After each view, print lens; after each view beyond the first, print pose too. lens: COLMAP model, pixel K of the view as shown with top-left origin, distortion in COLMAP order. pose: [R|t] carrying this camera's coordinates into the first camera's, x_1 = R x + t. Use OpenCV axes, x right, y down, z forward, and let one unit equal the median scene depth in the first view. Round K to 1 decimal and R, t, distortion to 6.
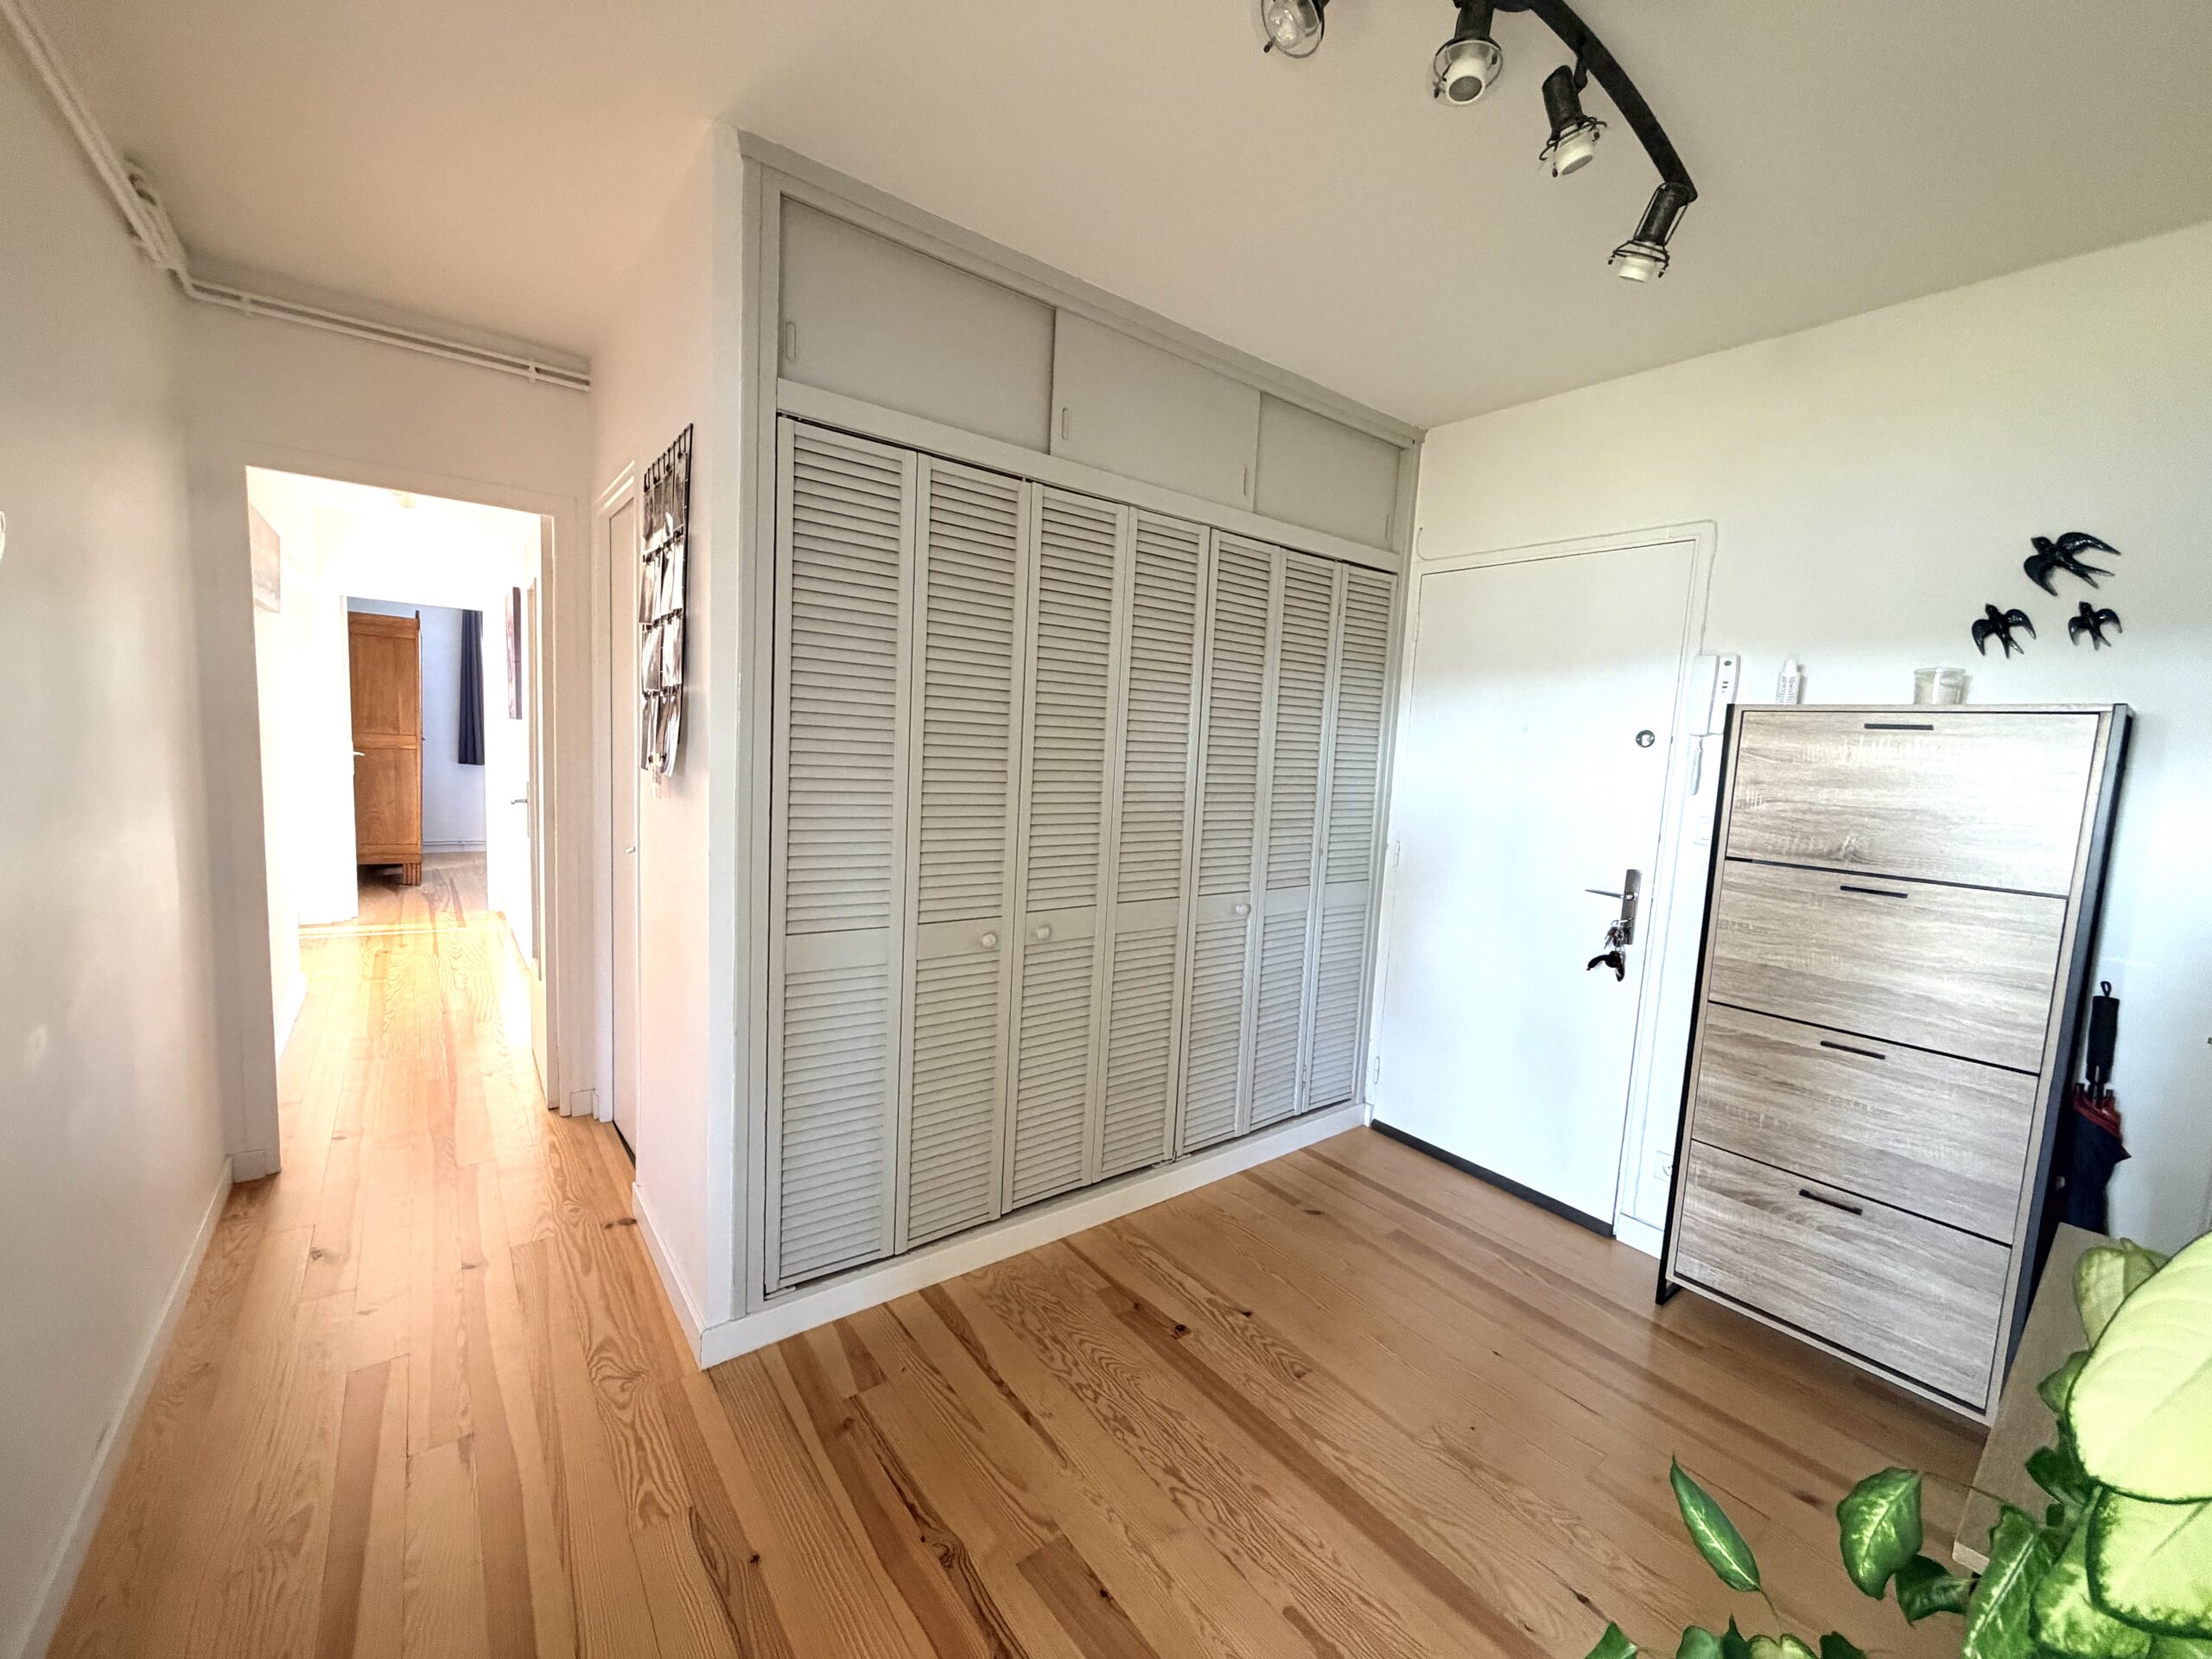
lens RADIAL K [[882.9, 0, 1105.5], [0, 882.9, 829.5], [0, 0, 1]] dist [0.003913, 0.000123]
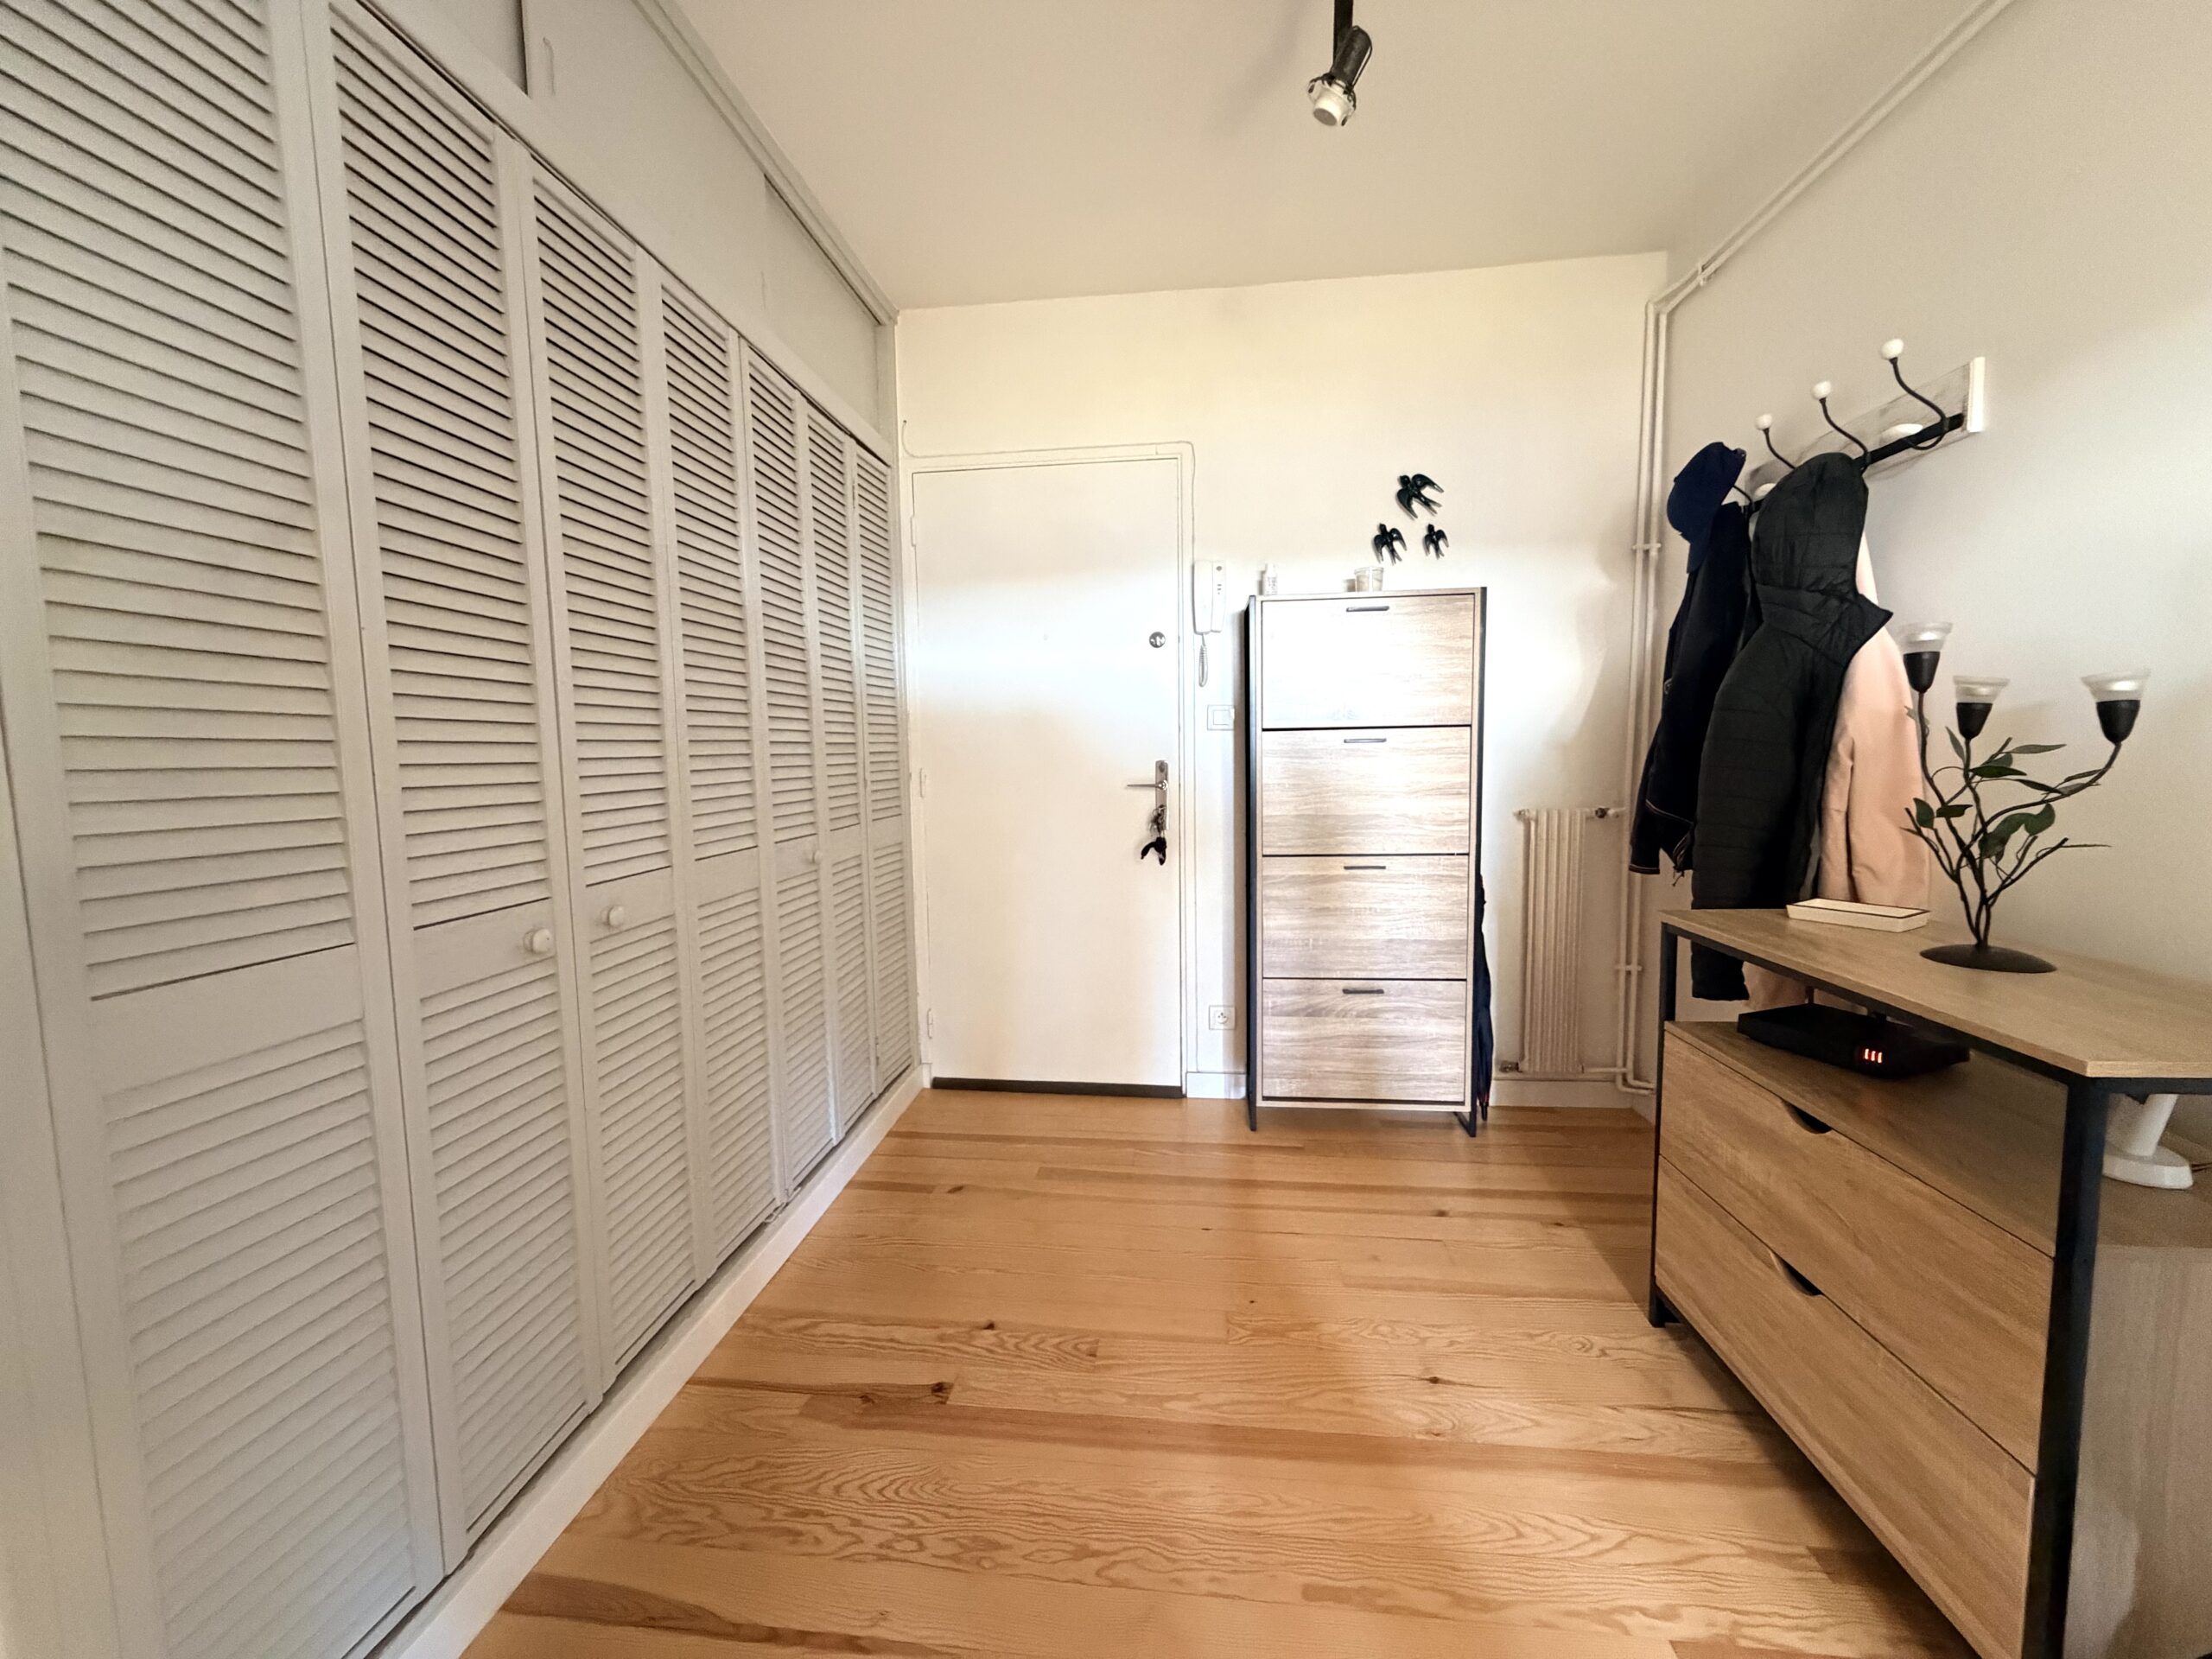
lens RADIAL K [[882.9, 0, 1101.7], [0, 882.9, 827.5], [0, 0, 1]] dist [0.003913, 0.000123]
pose [[0.696780, -0.128636, 0.705656, -0.279542], [0.126396, 0.990413, 0.055740, 0.068278], [-0.706061, 0.050354, 0.706359, 0.342202]]
